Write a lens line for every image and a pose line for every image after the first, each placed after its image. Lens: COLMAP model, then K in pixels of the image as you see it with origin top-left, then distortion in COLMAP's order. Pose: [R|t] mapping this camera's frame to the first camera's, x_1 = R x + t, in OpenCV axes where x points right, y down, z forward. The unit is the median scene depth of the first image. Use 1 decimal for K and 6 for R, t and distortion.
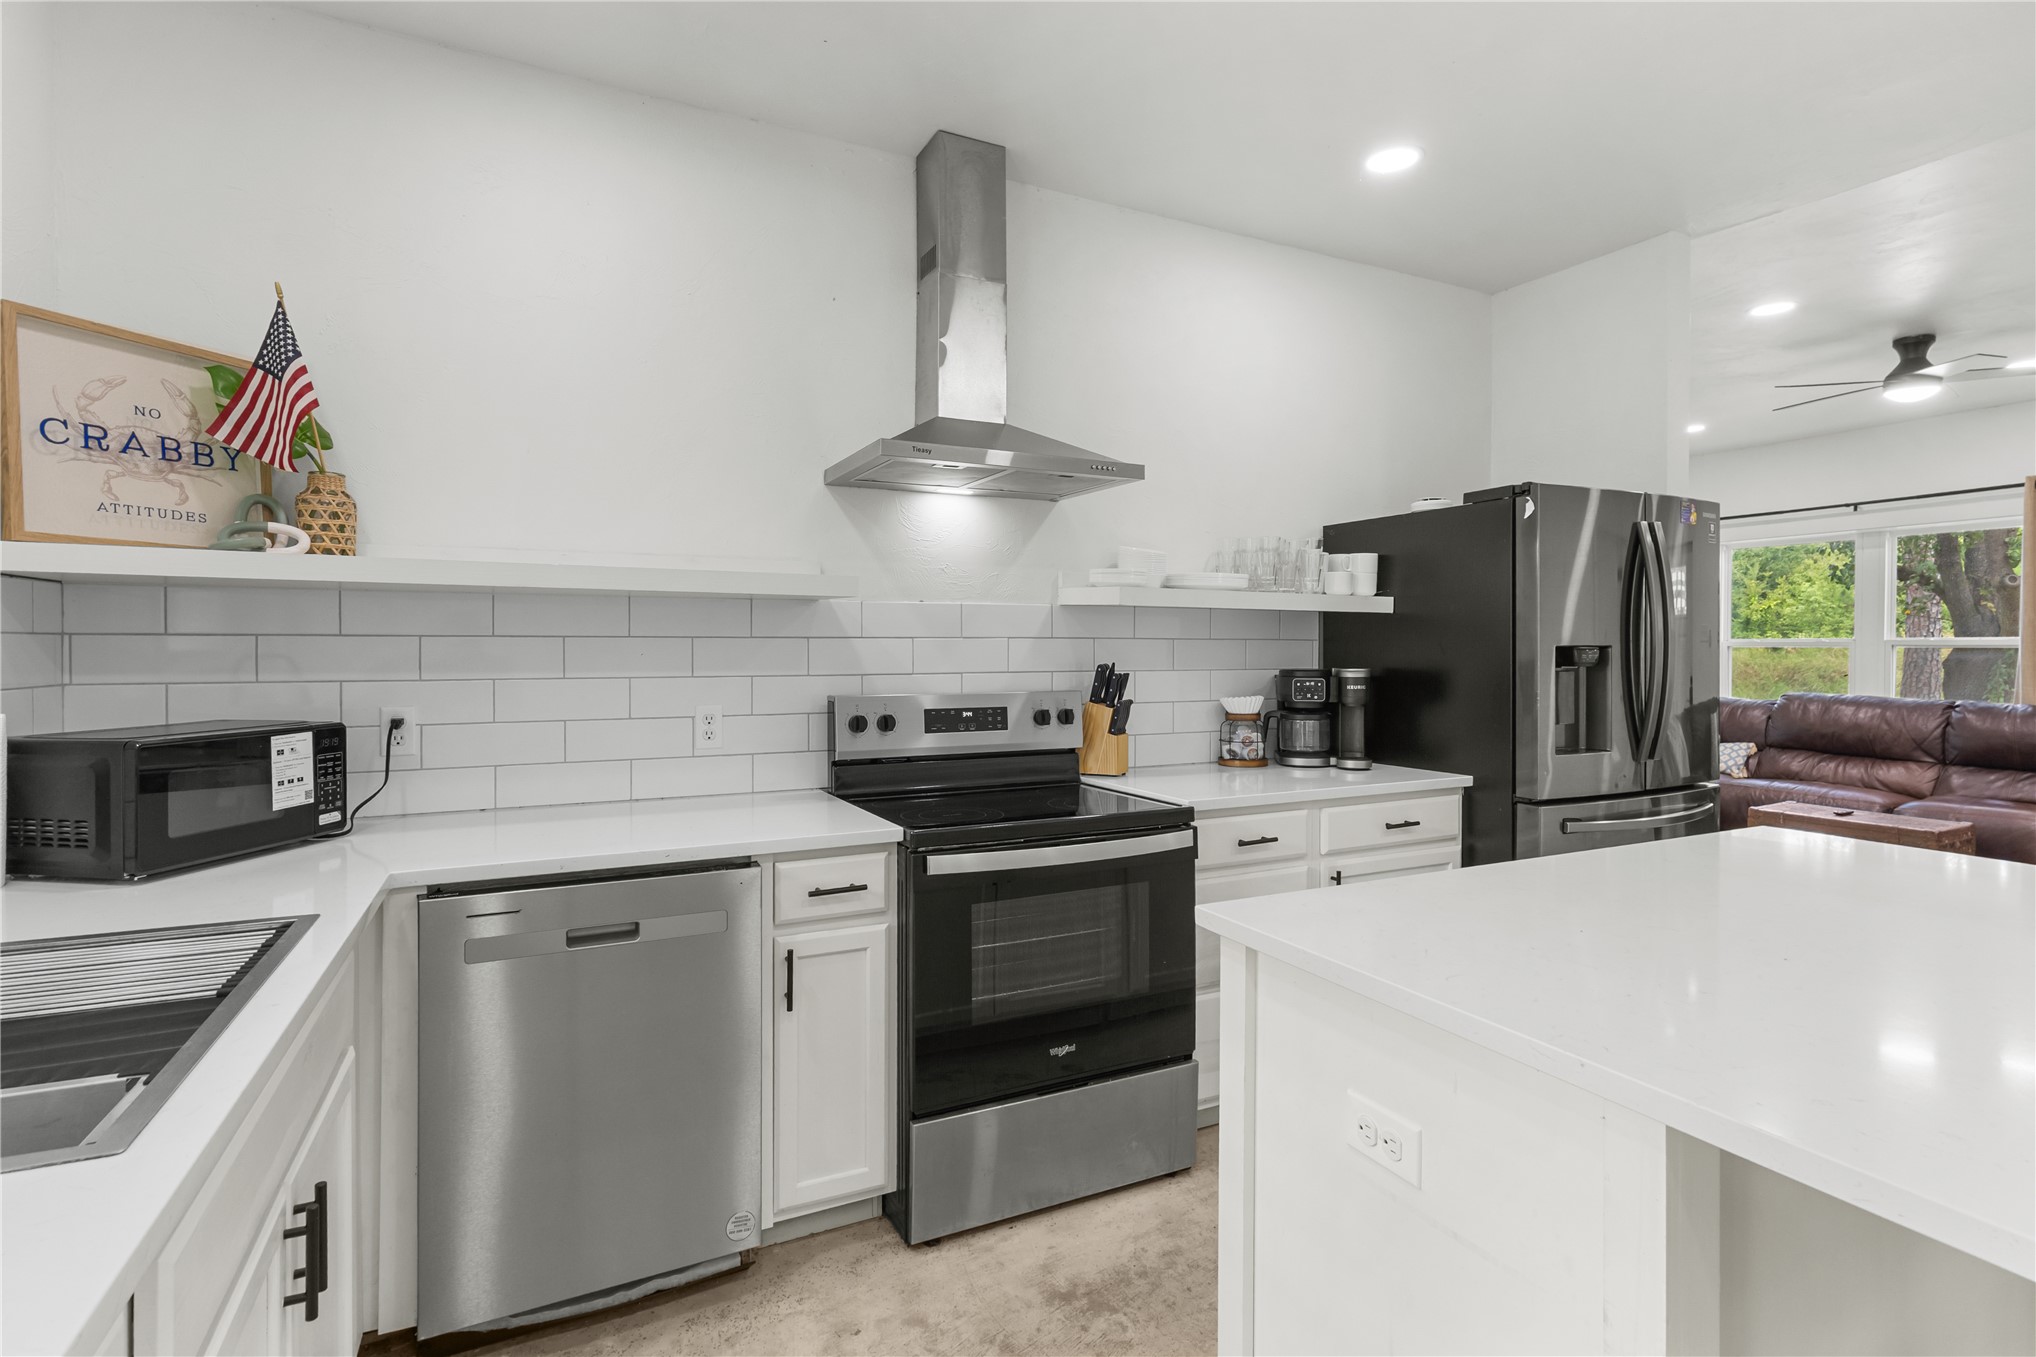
lens RADIAL K [[995.6, 0, 1019.0], [0, 995.6, 658.5], [0, 0, 1]] dist [0.003810, 0.001830]
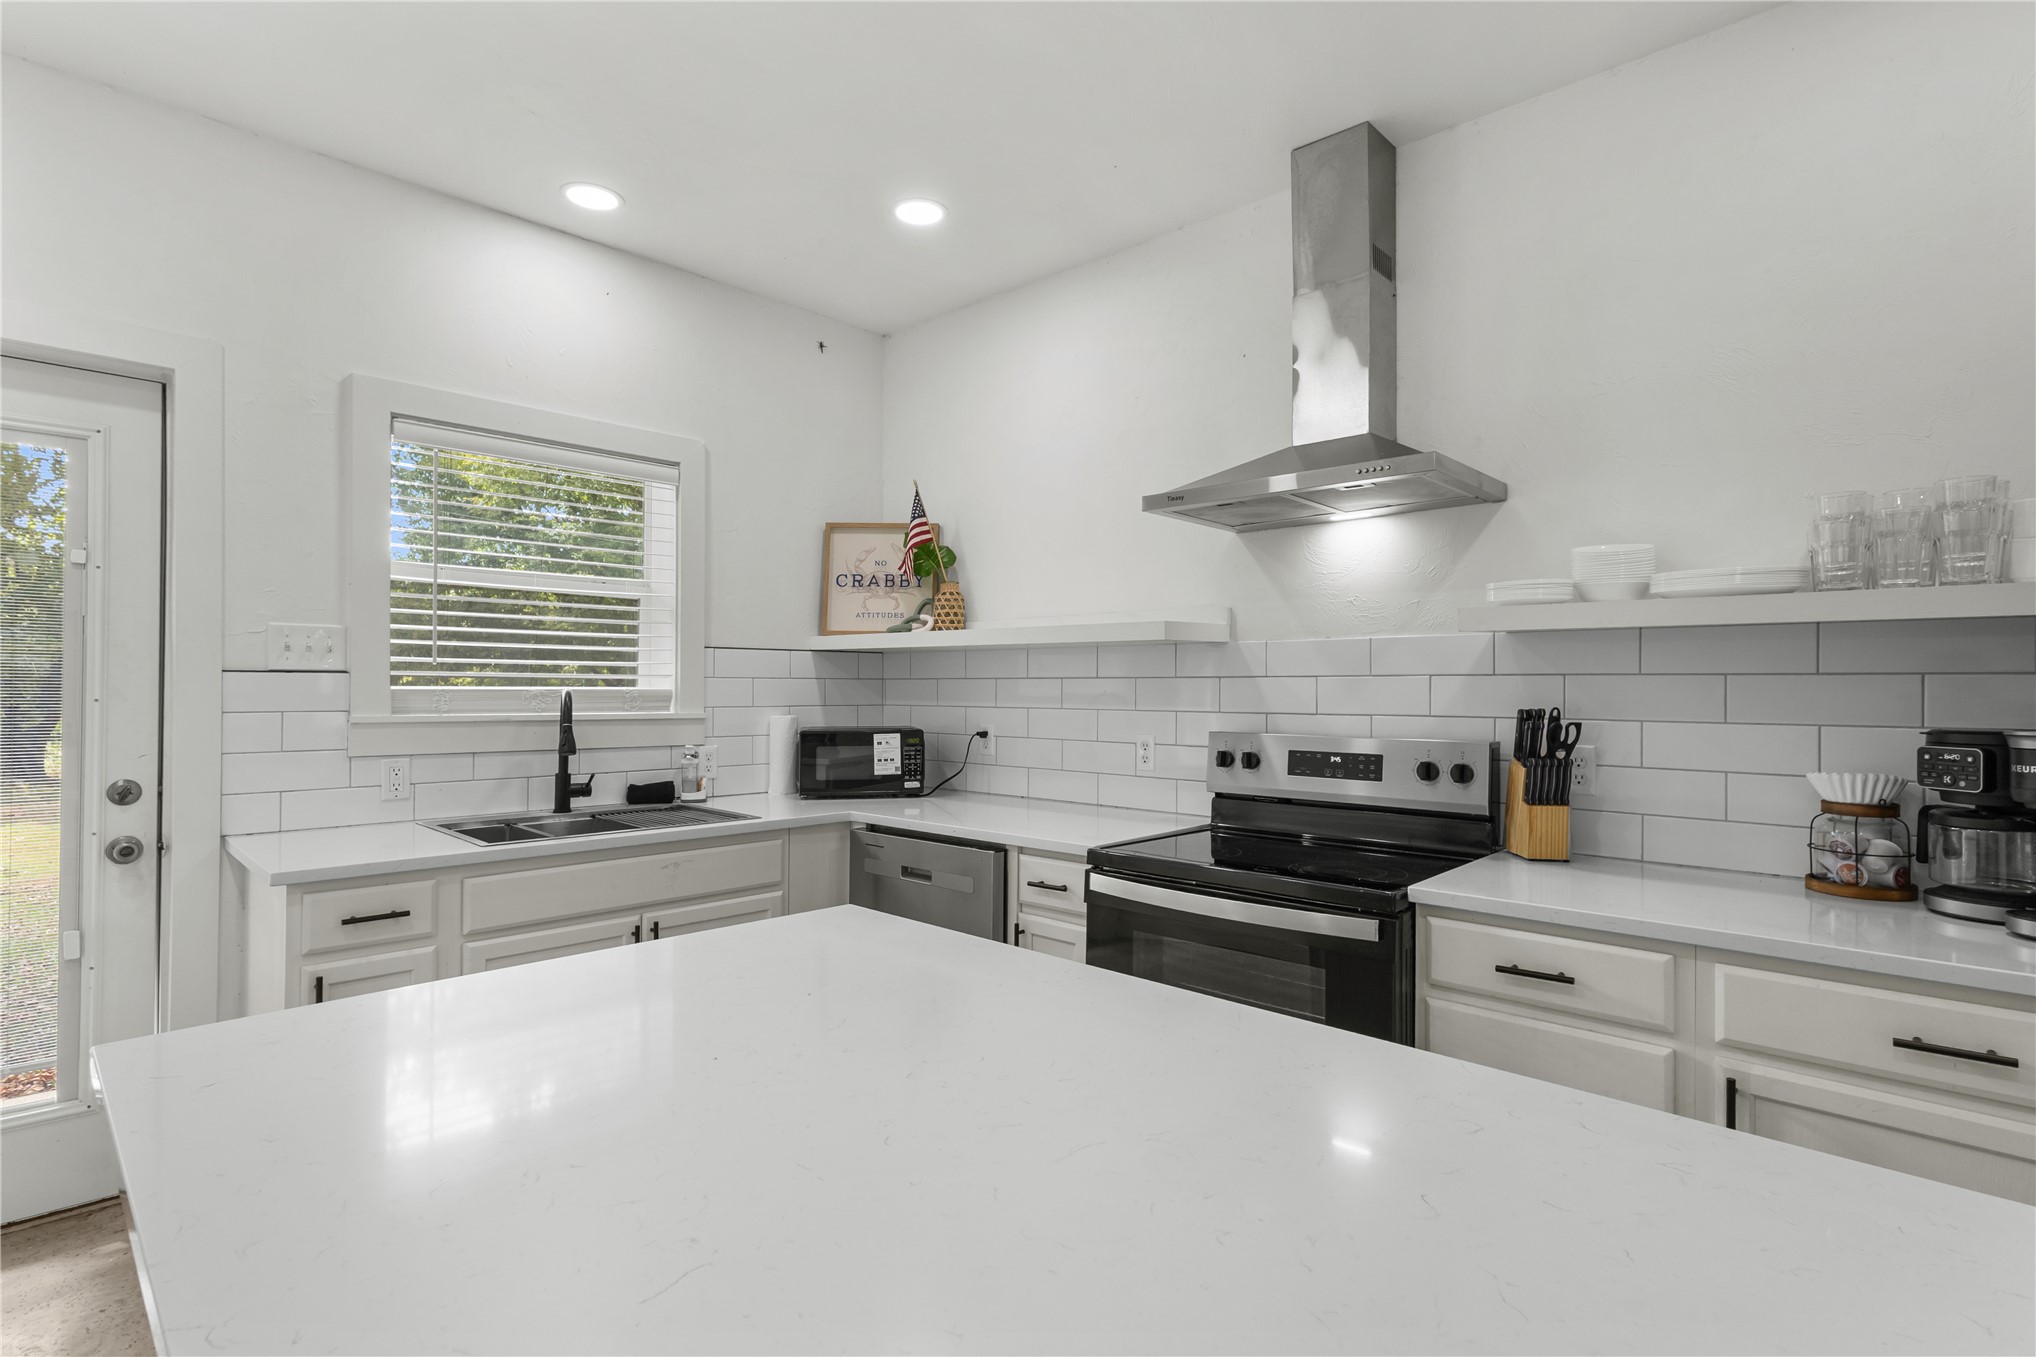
lens RADIAL K [[955.5, 0, 1015.4], [0, 955.5, 681.7], [0, 0, 1]] dist [-0.000583, 0.000410]
pose [[0.366434, -0.004867, -0.930431, 0.585150], [-0.015346, 0.999819, -0.011274, -0.001004], [0.930317, 0.018410, 0.366293, 0.358504]]
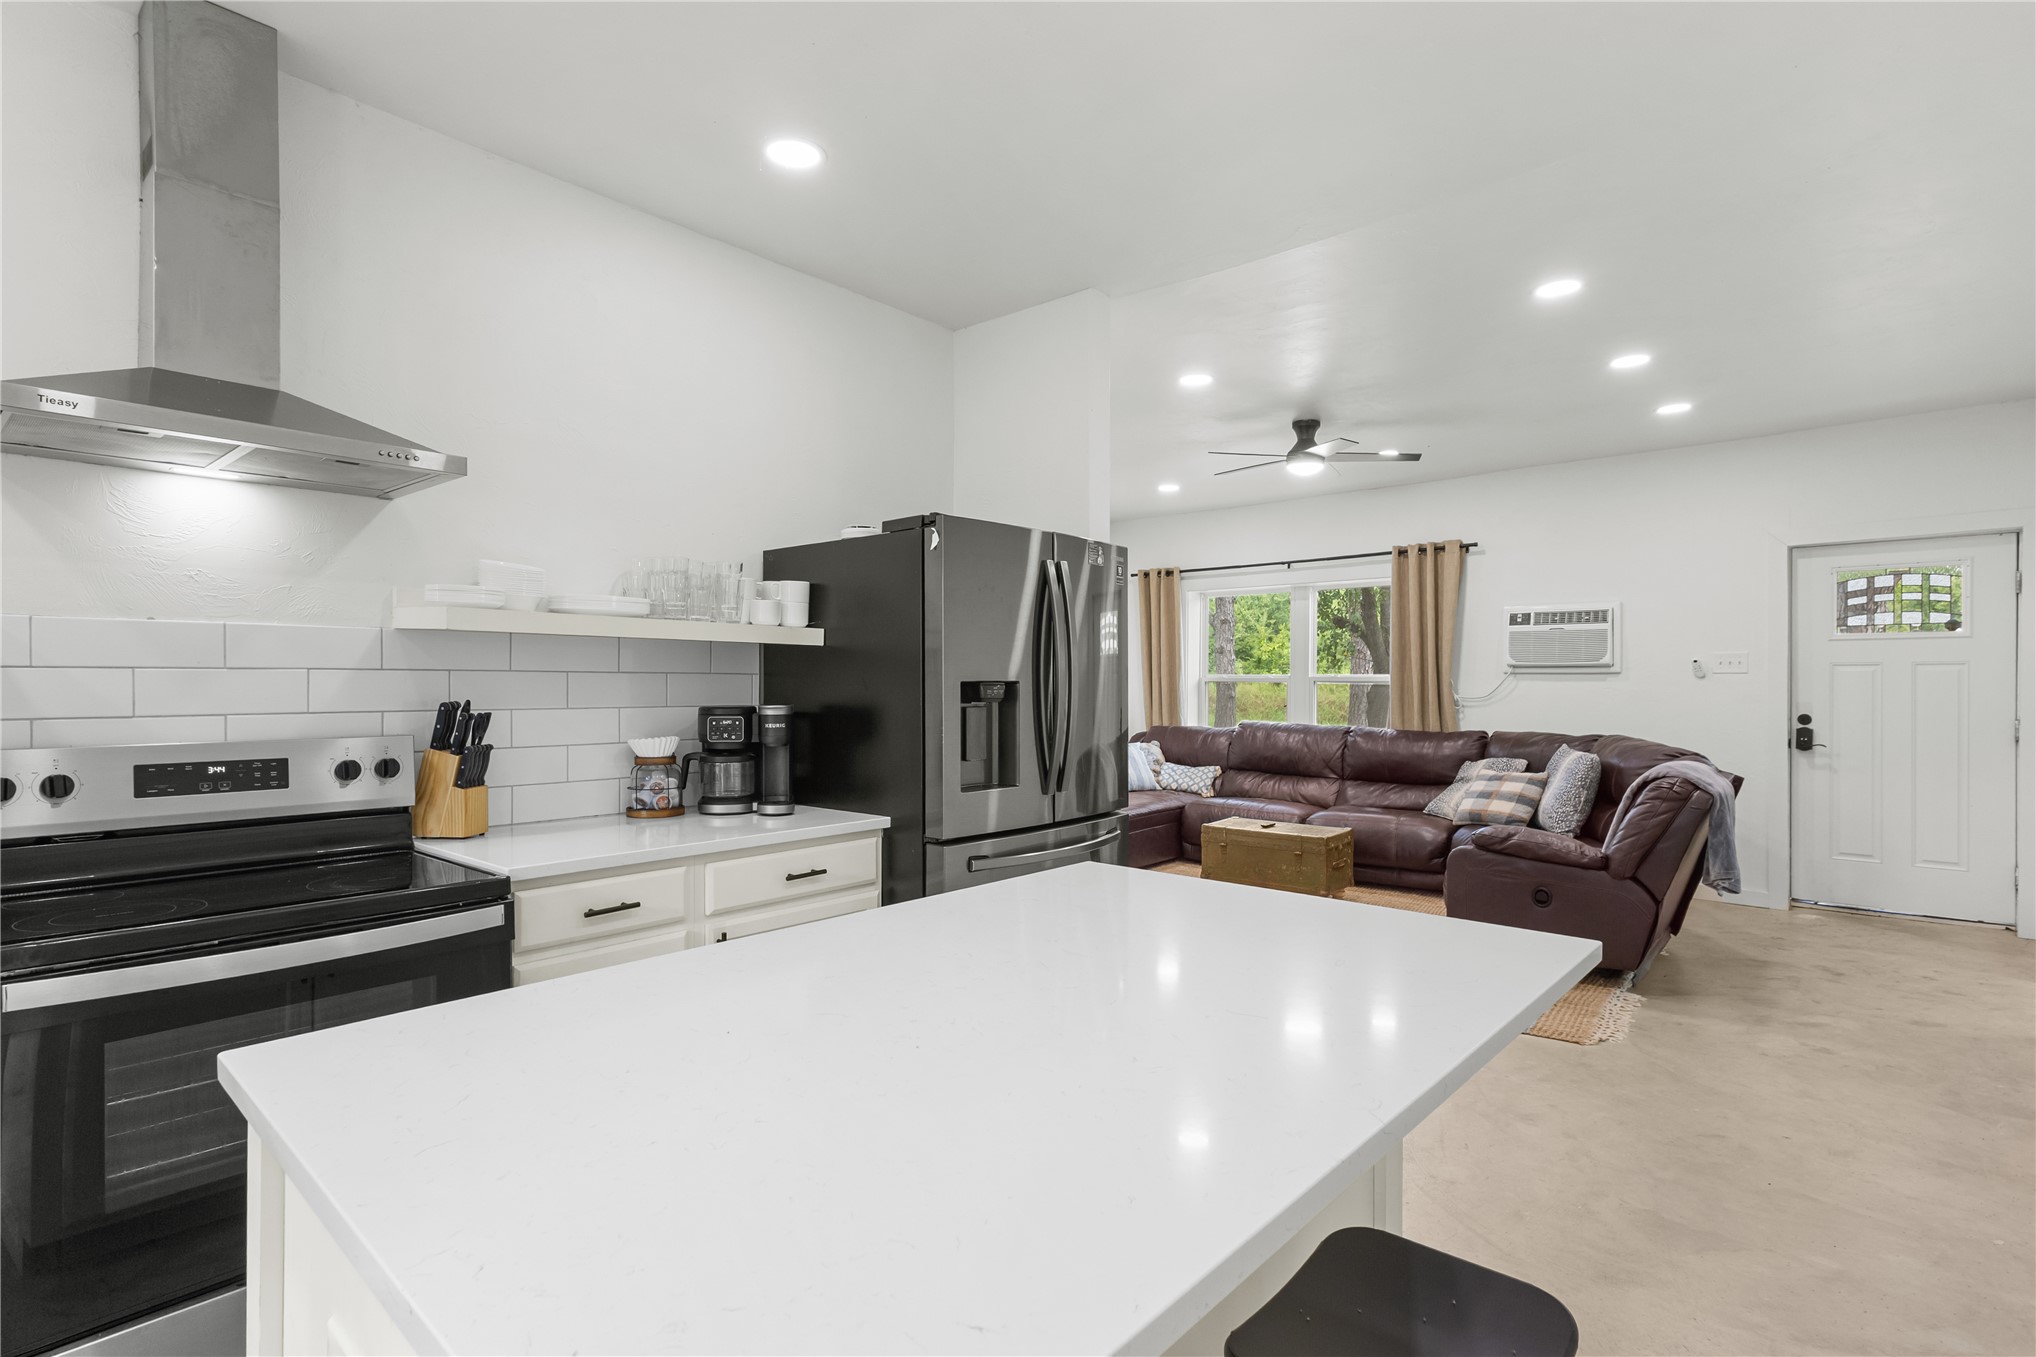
lens RADIAL K [[991.4, 0, 1030.3], [0, 991.4, 688.2], [0, 0, 1]] dist [0.000669, 0.000462]
pose [[0.922695, 0.000286, 0.385531, 0.201023], [0.001141, 0.999993, -0.003473, -0.002172], [-0.385529, 0.003644, 0.922688, 0.064293]]
